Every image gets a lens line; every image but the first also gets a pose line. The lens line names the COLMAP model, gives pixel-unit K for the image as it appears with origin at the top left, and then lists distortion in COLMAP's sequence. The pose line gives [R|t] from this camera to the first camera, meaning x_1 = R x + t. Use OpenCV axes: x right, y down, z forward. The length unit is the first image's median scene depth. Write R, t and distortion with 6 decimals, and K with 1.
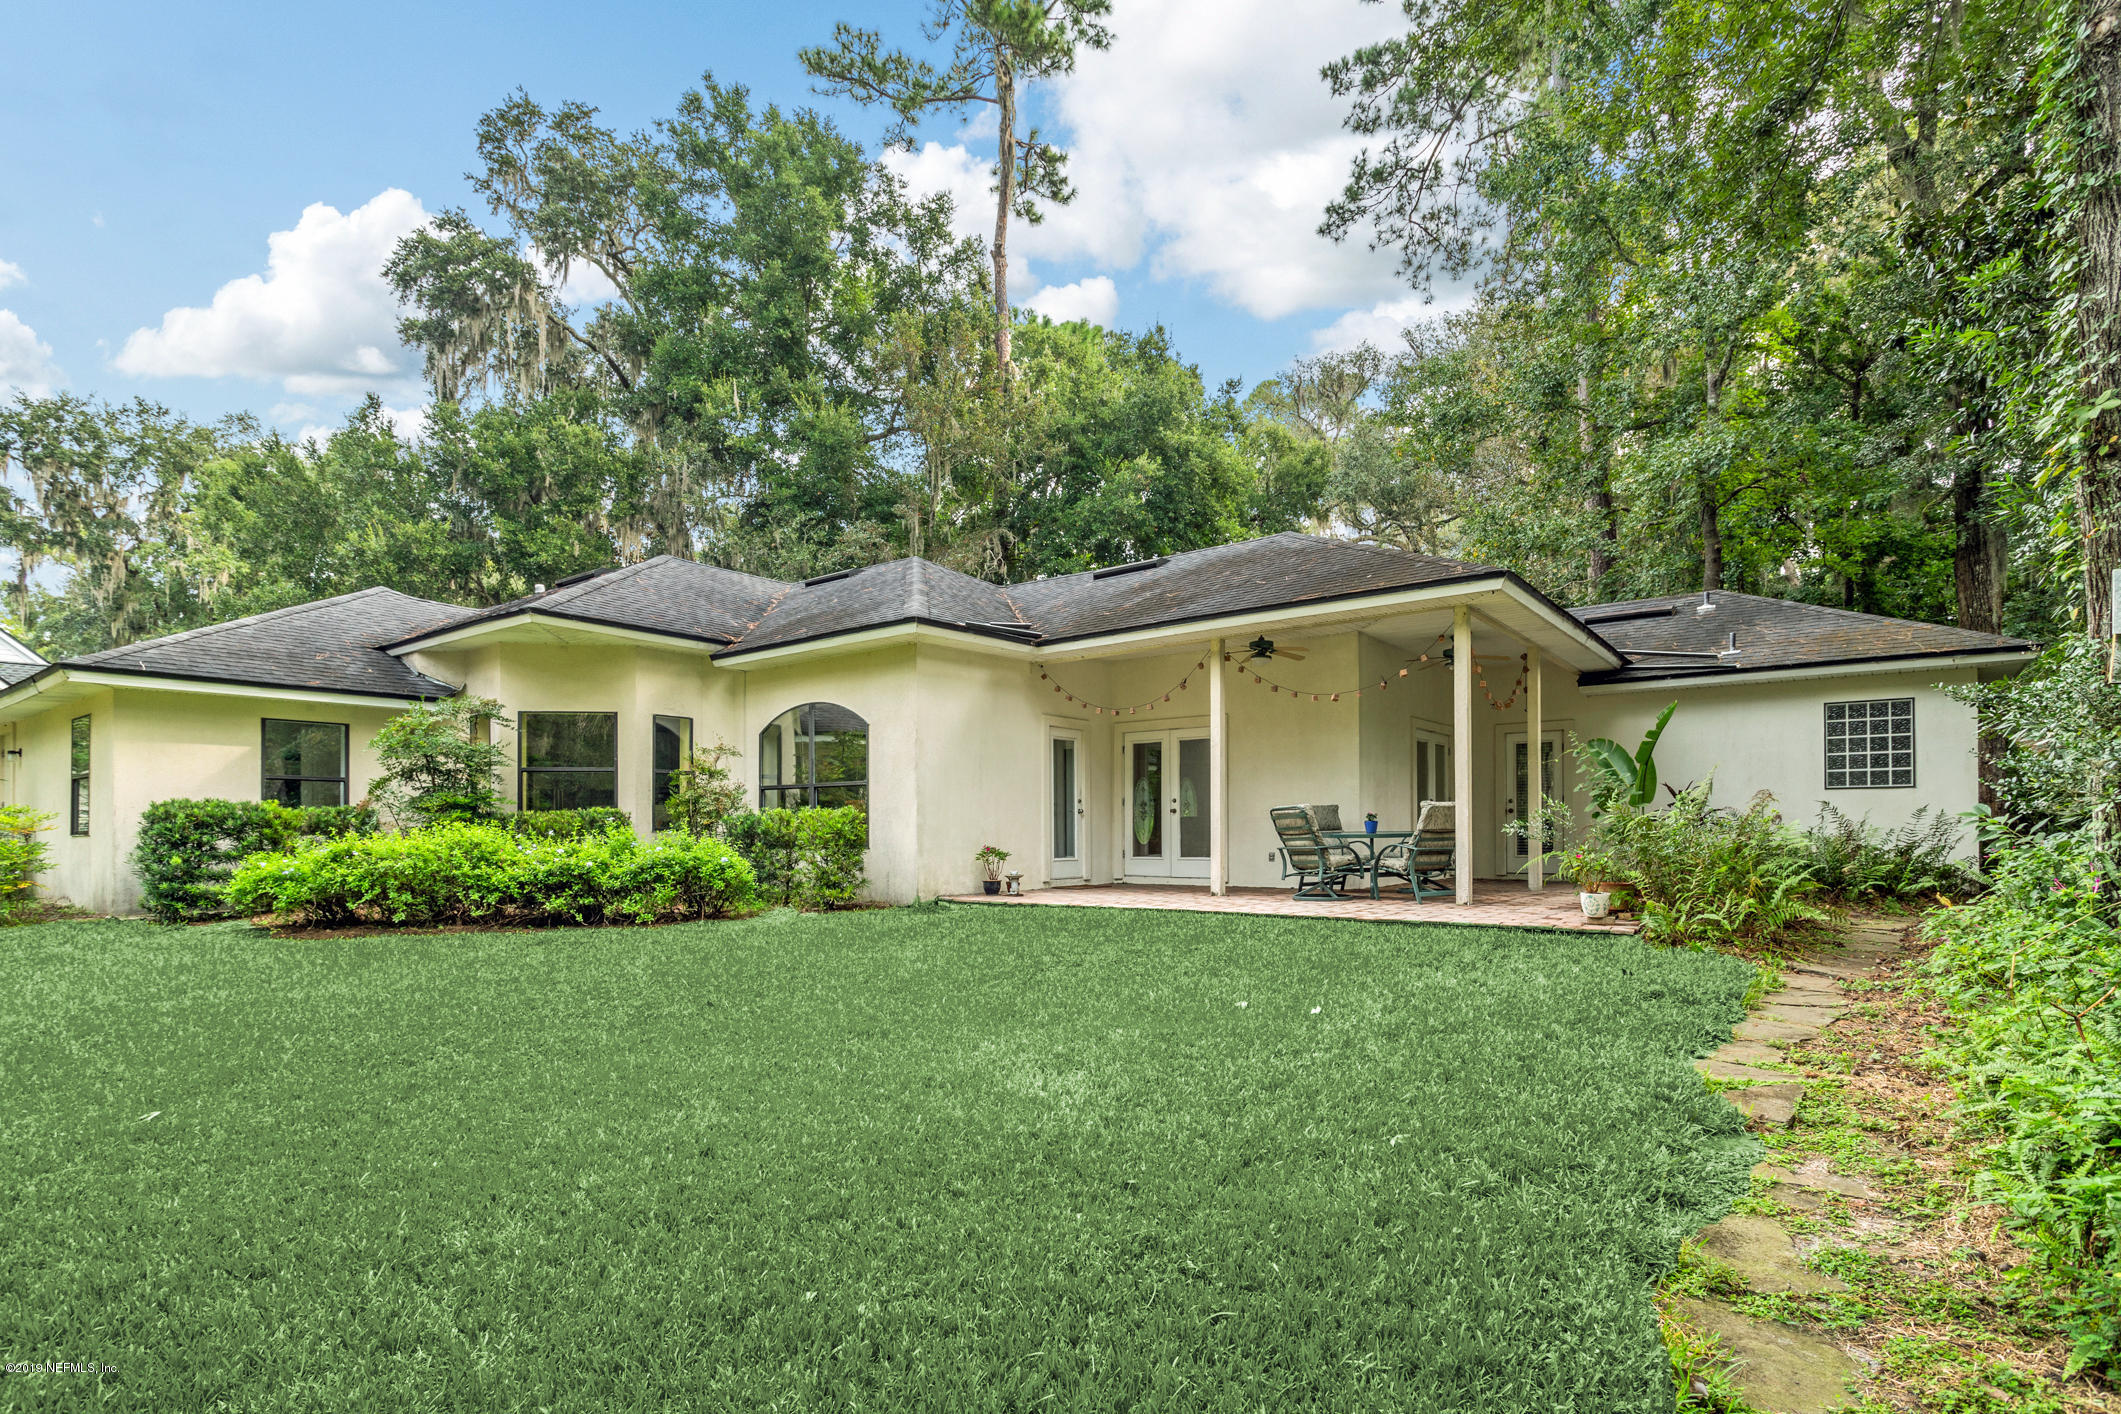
lens RADIAL K [[1076.8, 0, 1037.7], [0, 1076.8, 804.5], [0, 0, 1]] dist [0.002692, 0.000414]
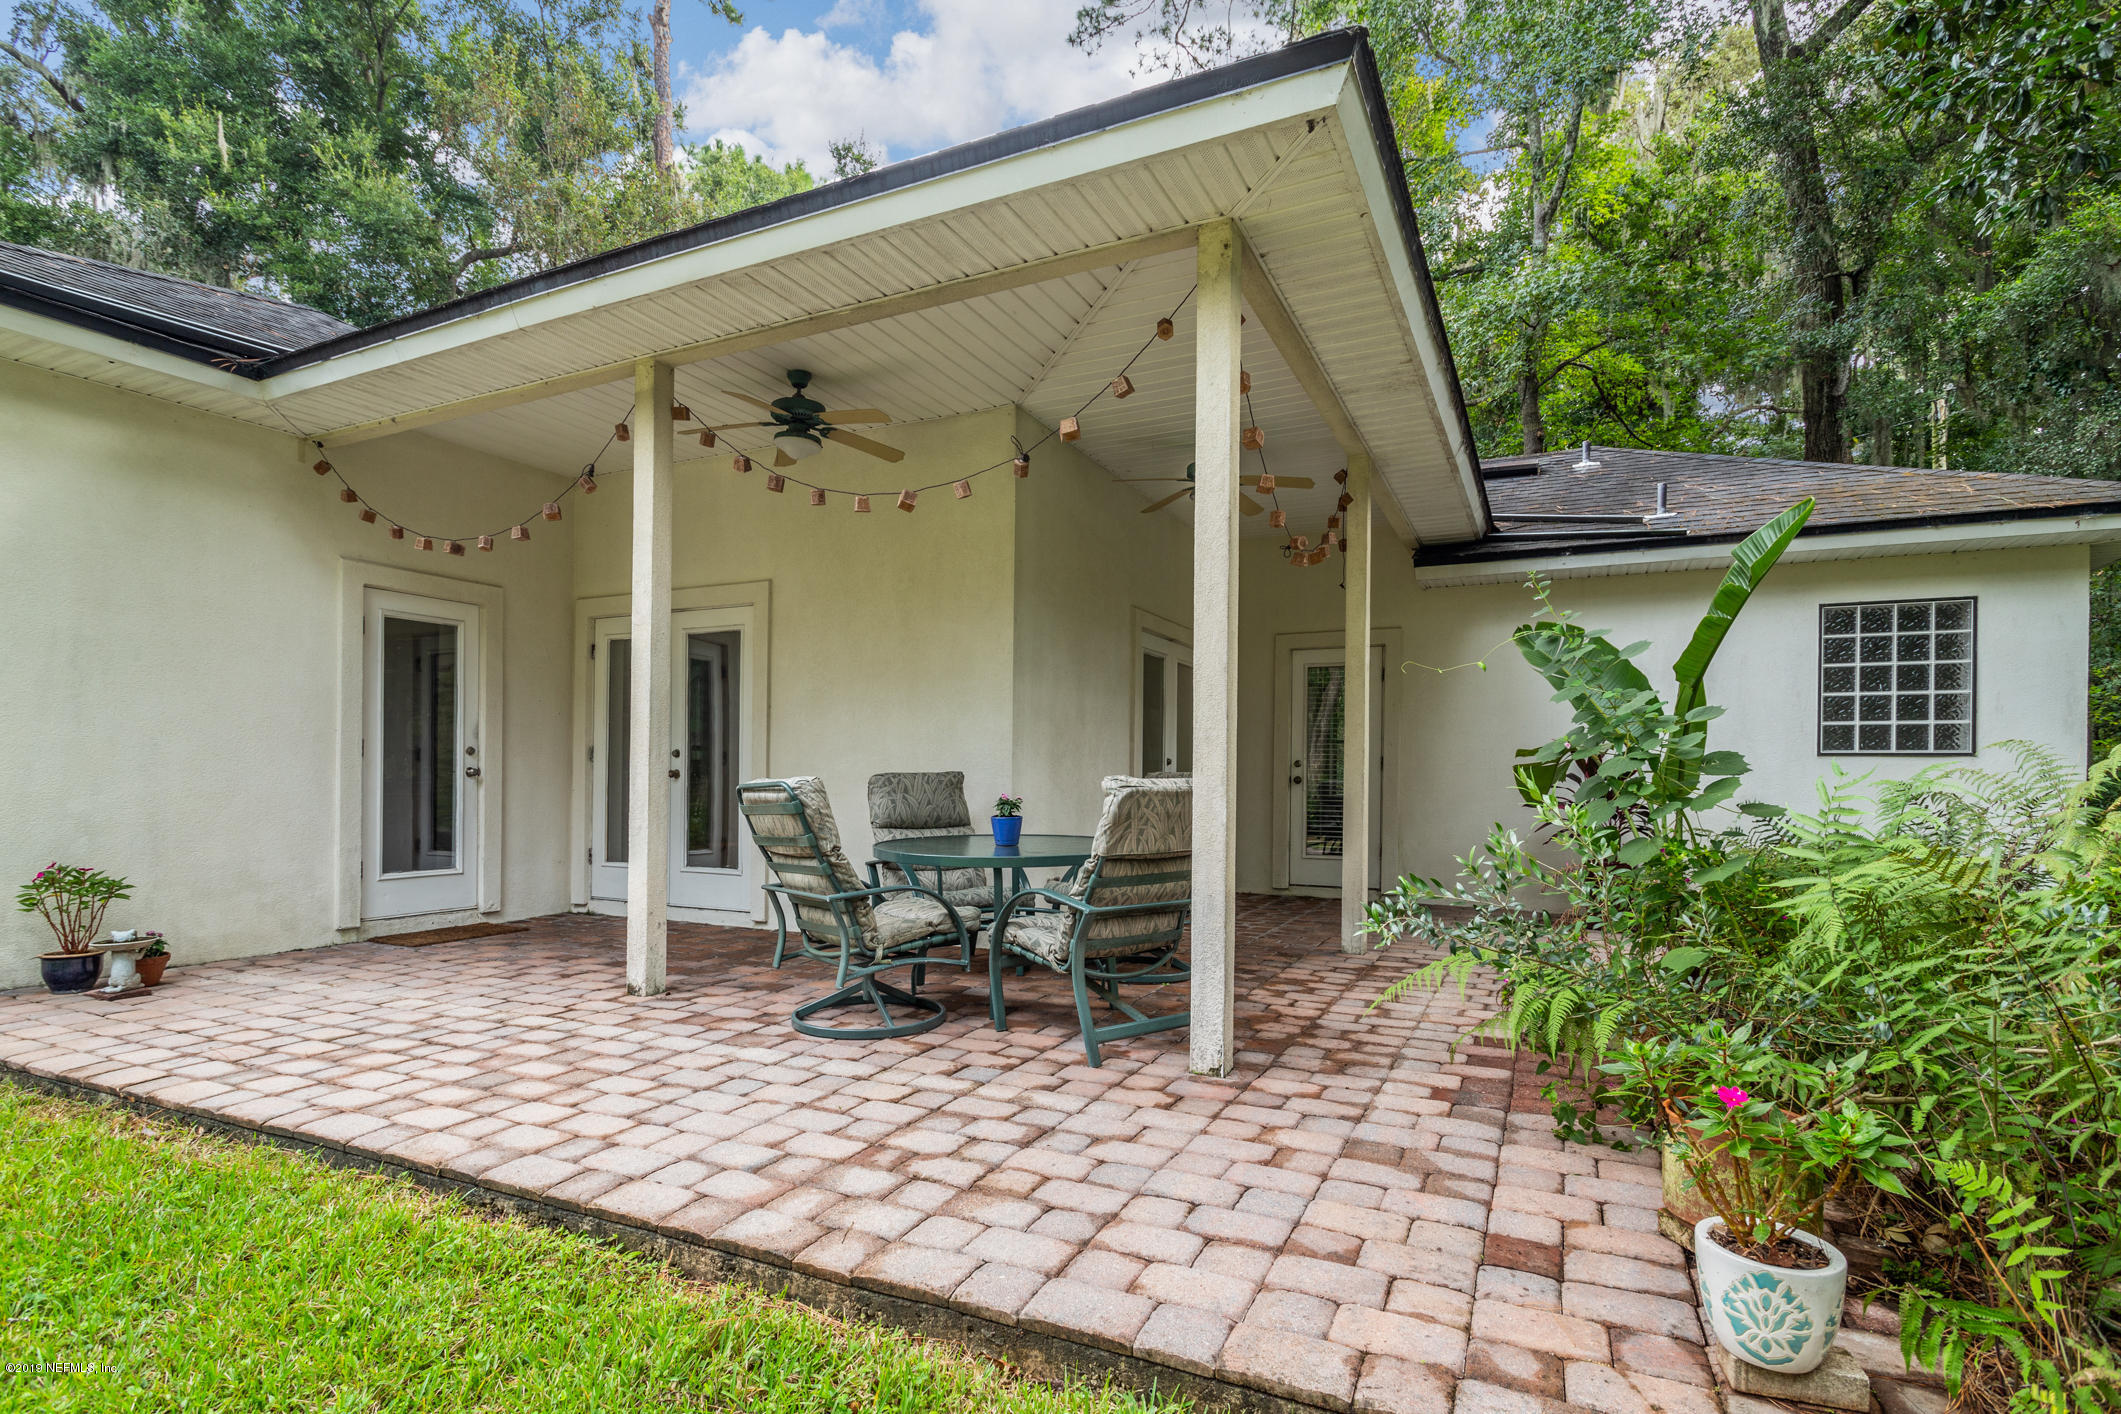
lens RADIAL K [[1020.3, 0, 1067.1], [0, 1020.3, 735.0], [0, 0, 1]] dist [0.000948, 0.000449]
pose [[0.975935, 0.021633, 0.216986, 0.224759], [-0.018610, 0.999699, -0.015966, -0.008986], [-0.217267, 0.011544, 0.976044, 0.559413]]
